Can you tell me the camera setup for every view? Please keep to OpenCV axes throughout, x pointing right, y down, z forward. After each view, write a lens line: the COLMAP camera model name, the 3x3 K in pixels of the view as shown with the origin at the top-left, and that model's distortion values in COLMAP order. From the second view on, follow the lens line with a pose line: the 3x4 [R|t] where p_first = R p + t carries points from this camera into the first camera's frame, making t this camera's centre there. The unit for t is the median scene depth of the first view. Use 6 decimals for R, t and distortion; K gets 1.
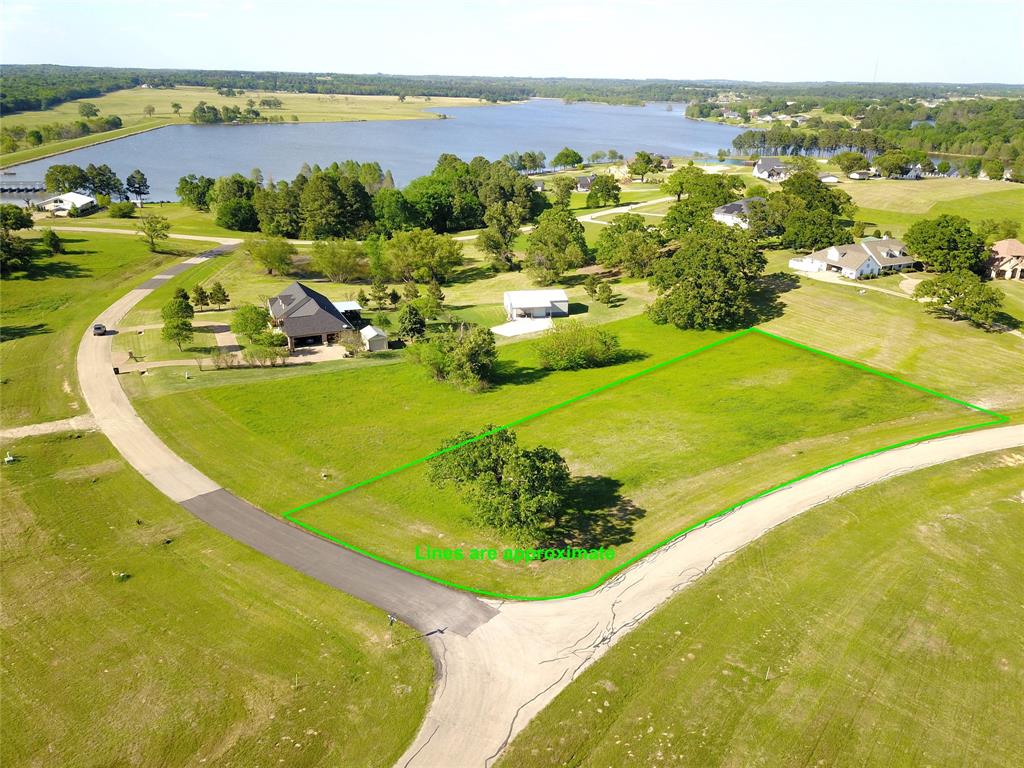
lens RADIAL K [[774.1, 0, 512.0], [0, 774.1, 384.0], [0, 0, 1]] dist [0.008305, -0.001985]
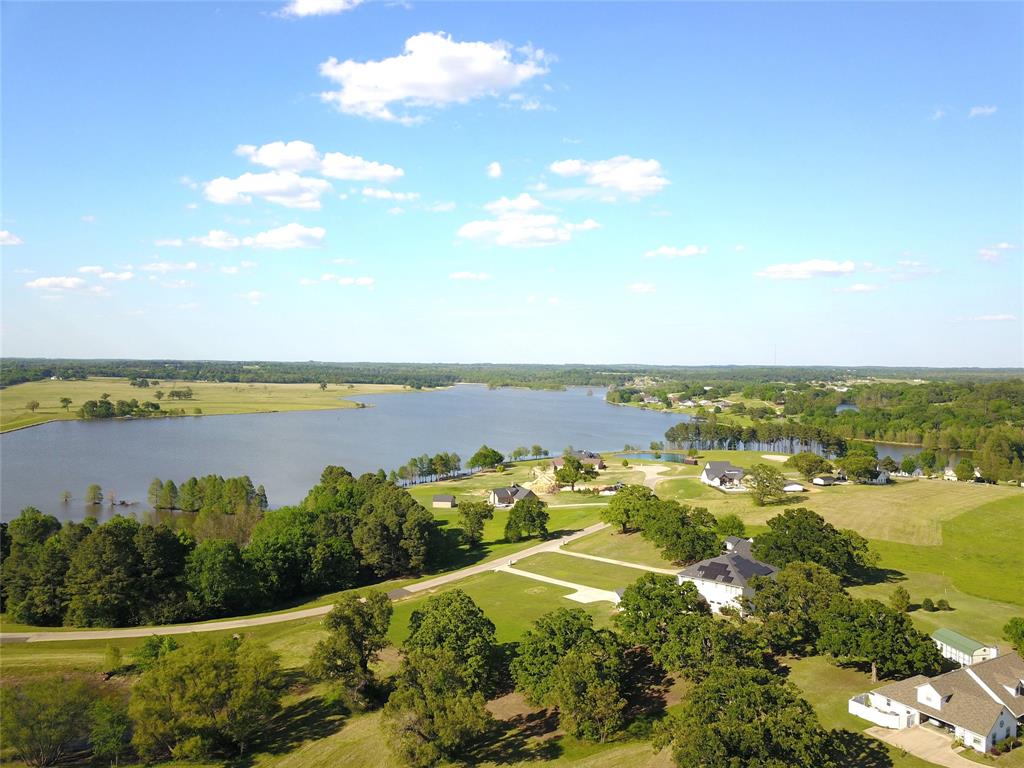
lens RADIAL K [[774.1, 0, 512.0], [0, 774.1, 384.0], [0, 0, 1]] dist [0.008305, -0.001985]
pose [[0.995778, -0.010159, 0.091231, 0.017471], [0.040753, 0.939471, -0.340196, -0.056501], [-0.082252, 0.342477, 0.935919, 0.117506]]
